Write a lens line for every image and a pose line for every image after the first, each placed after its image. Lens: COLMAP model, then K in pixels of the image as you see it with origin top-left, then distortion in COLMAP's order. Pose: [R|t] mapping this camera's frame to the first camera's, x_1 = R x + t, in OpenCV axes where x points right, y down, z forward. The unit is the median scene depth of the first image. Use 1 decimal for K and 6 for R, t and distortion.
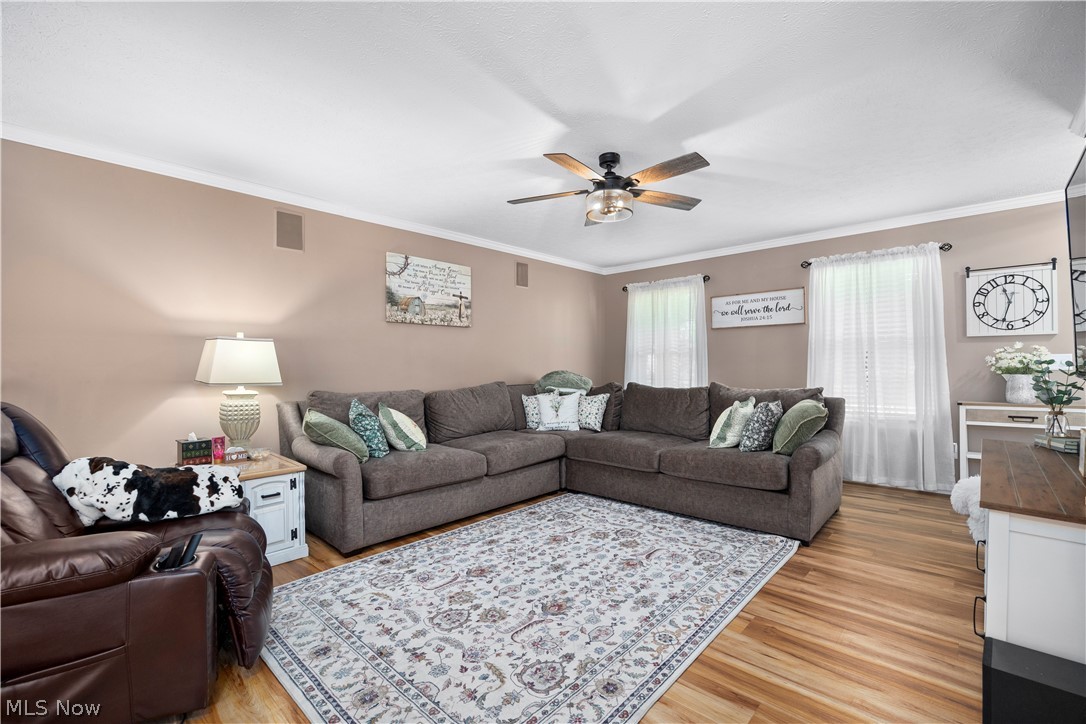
lens RADIAL K [[480.4, 0, 540.3], [0, 480.4, 362.7], [0, 0, 1]] dist [-0.017147, 0.000496]
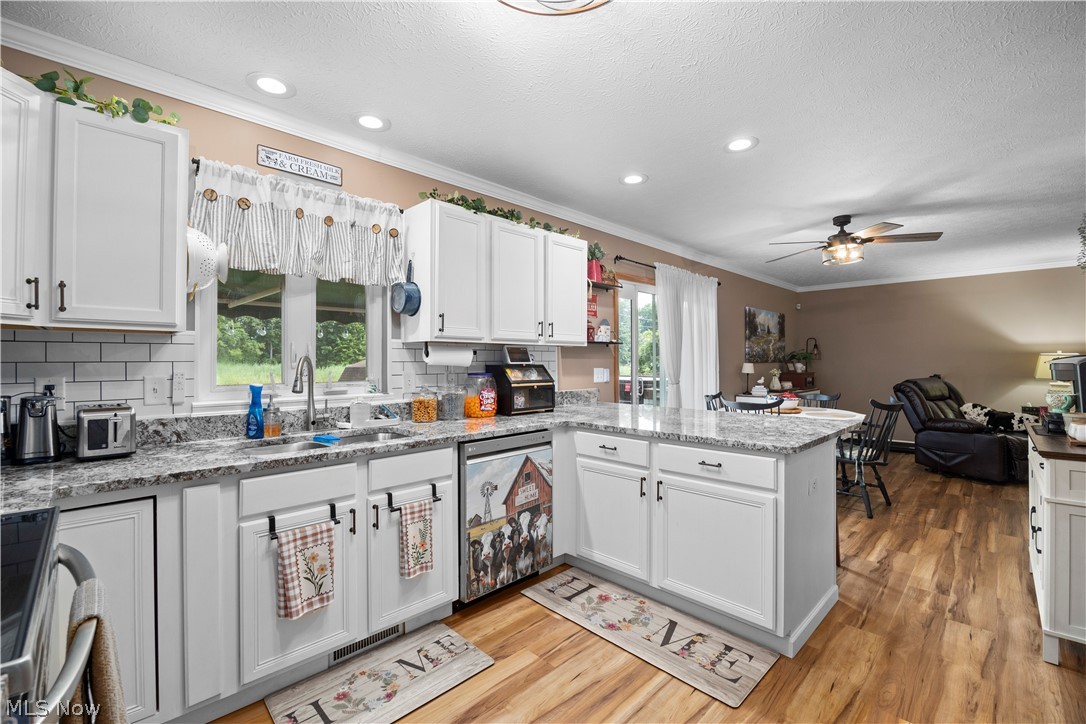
lens RADIAL K [[480.4, 0, 538.3], [0, 480.4, 360.1], [0, 0, 1]] dist [-0.017147, 0.000496]
pose [[-0.007448, 0.005304, -0.999958, 1.228558], [0.012202, 0.999912, 0.005213, -0.064282], [0.999898, -0.012163, -0.007512, -1.016026]]
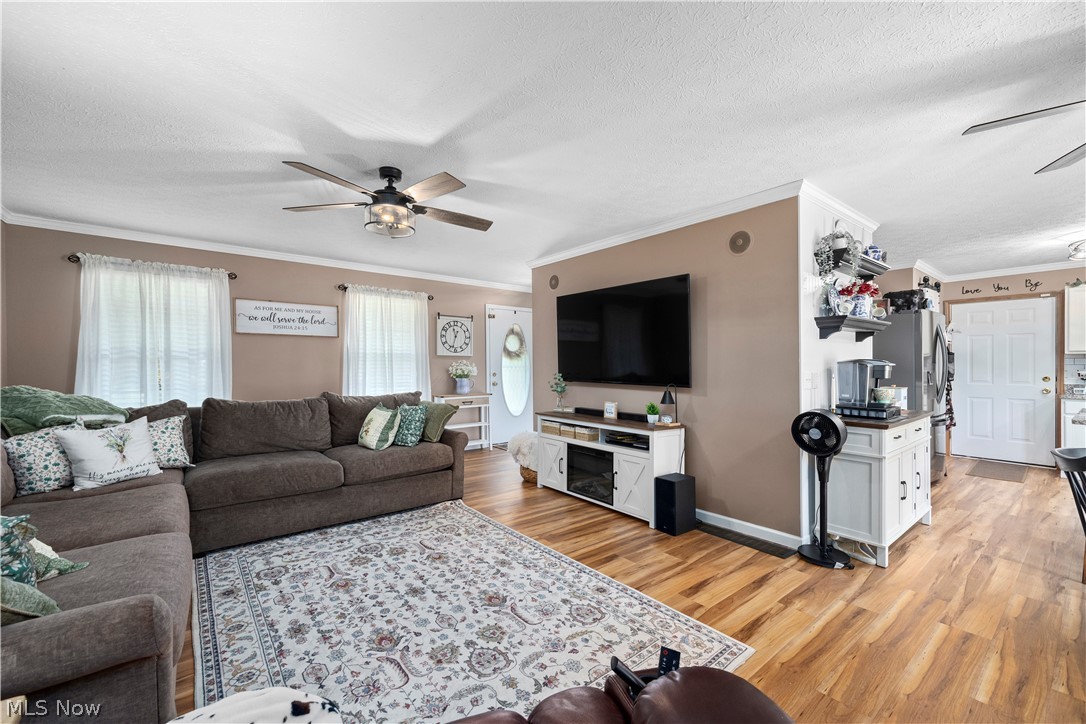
lens RADIAL K [[433.7, 0, 565.1], [0, 433.7, 365.4], [0, 0, 1]] dist [0.010425, -0.001466]
pose [[0.115206, 0.006608, 0.993320, -0.716473], [-0.012446, 0.999909, -0.005208, -0.024910], [-0.993264, -0.011763, 0.115278, 0.536569]]
